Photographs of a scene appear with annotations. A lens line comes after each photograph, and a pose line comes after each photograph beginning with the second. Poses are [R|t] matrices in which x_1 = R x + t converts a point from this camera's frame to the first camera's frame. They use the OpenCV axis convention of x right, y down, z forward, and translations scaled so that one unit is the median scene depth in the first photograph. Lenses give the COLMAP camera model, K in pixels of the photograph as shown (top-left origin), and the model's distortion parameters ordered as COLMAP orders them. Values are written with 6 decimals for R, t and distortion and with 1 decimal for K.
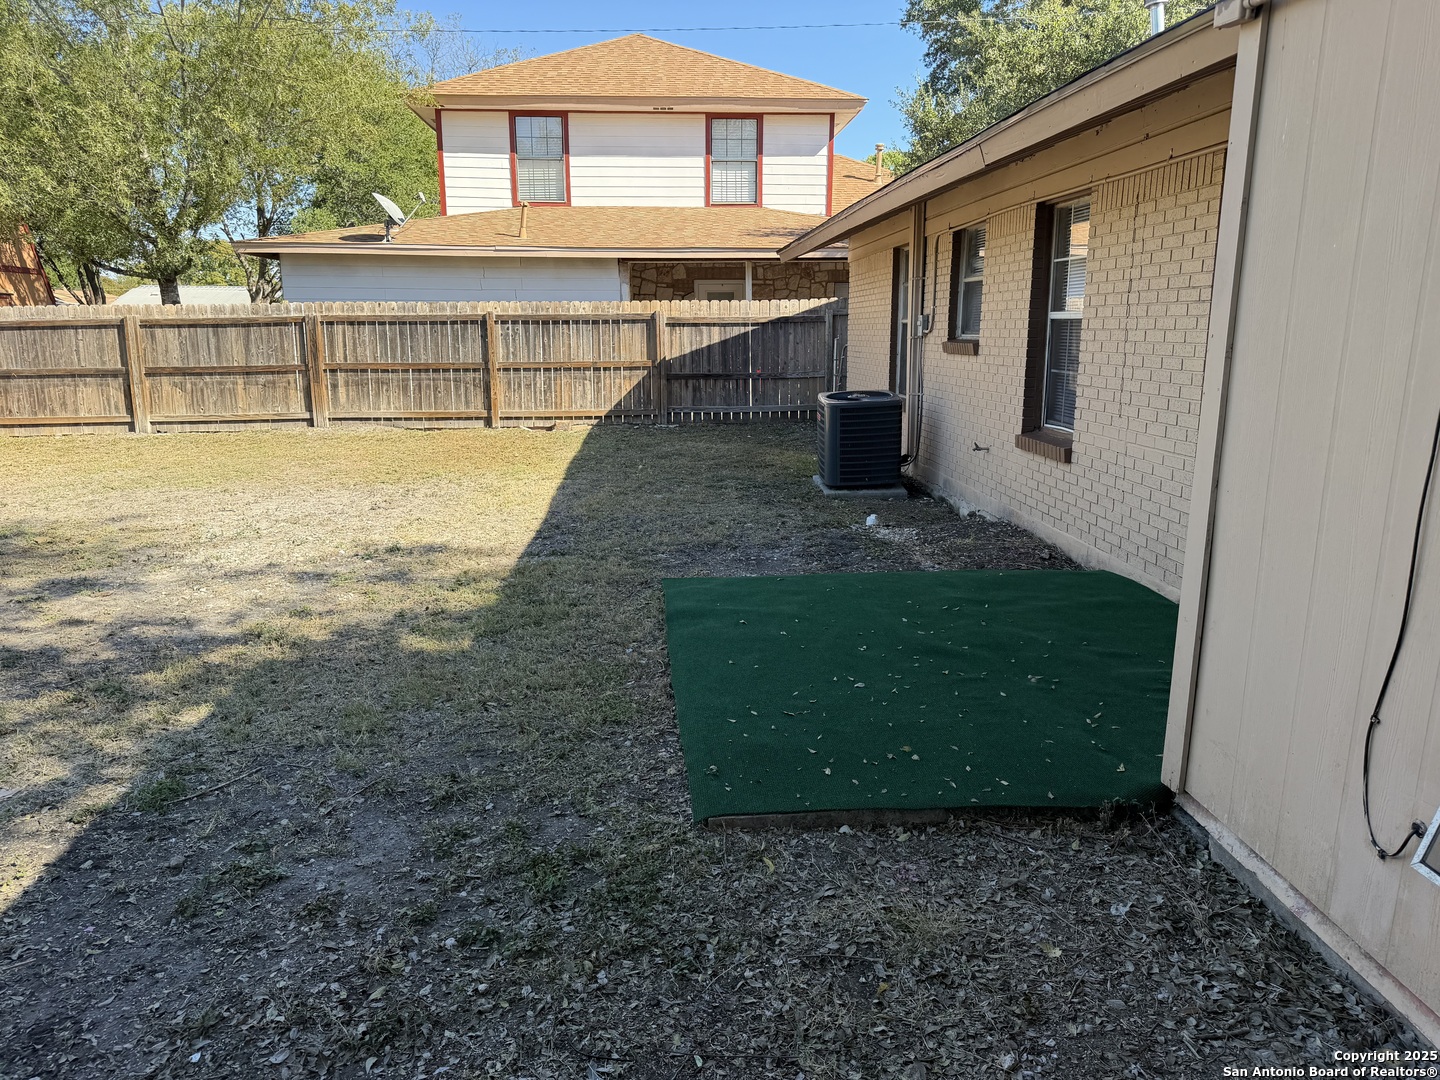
lens RADIAL K [[978.0, 0, 726.7], [0, 978.0, 535.8], [0, 0, 1]] dist [0.030877, -0.047601]
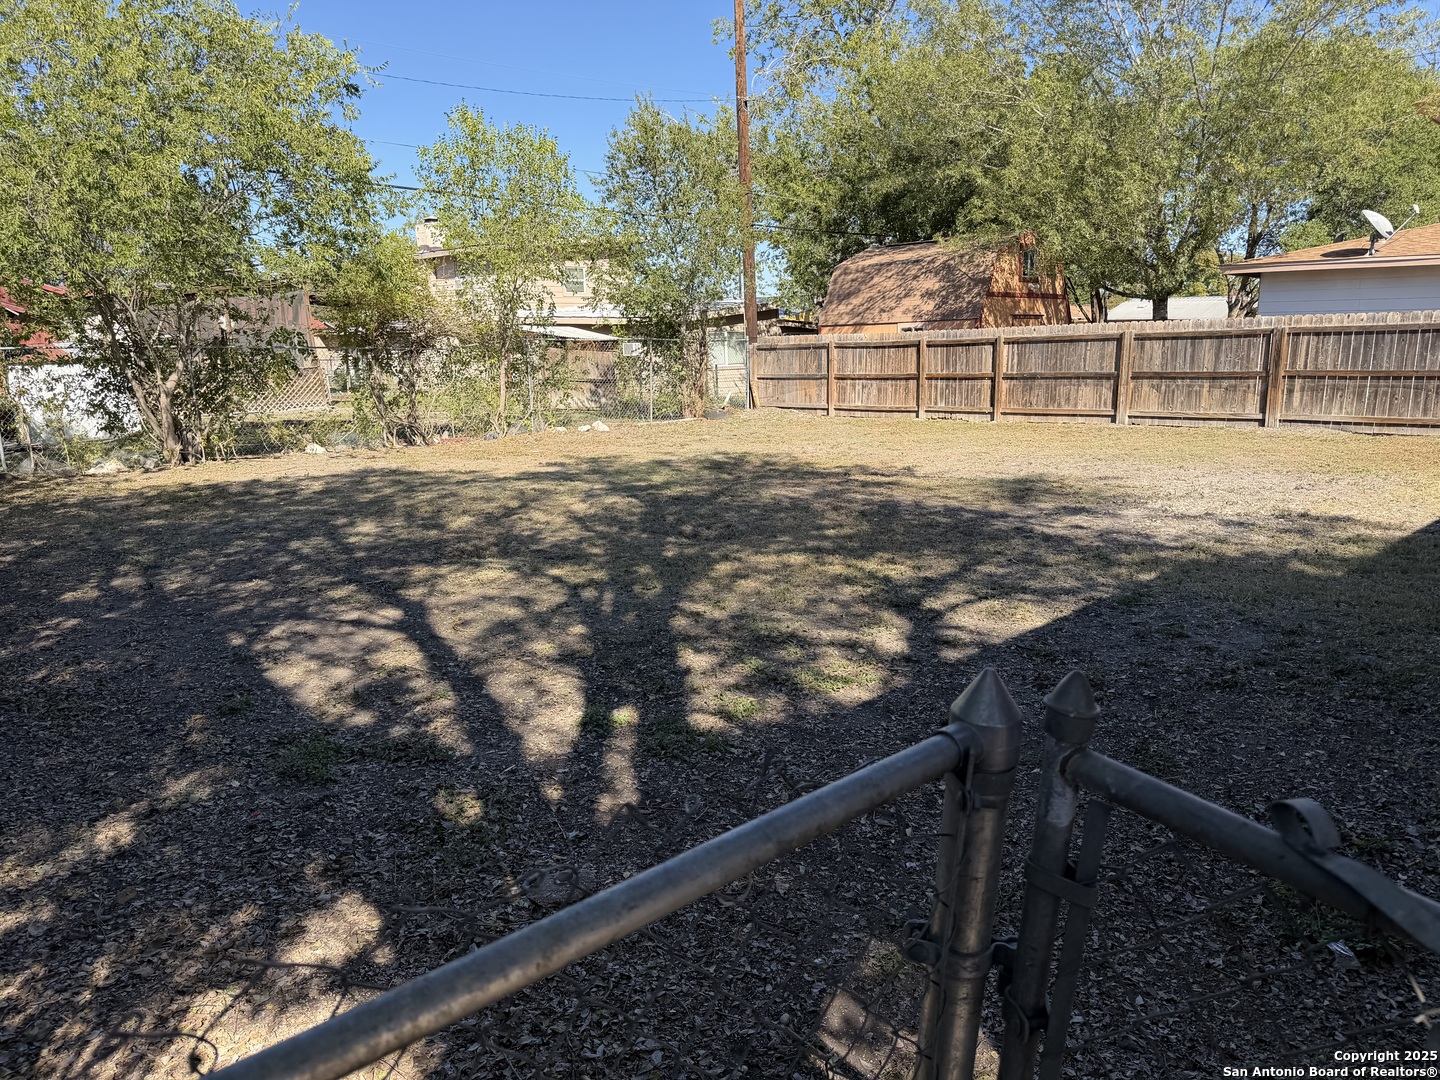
lens RADIAL K [[978.0, 0, 726.7], [0, 978.0, 535.8], [0, 0, 1]] dist [0.030877, -0.047601]
pose [[0.619517, 0.141892, -0.772053, 0.084422], [-0.147865, 0.987015, 0.062748, 0.032791], [0.770931, 0.075286, 0.632454, -0.175628]]
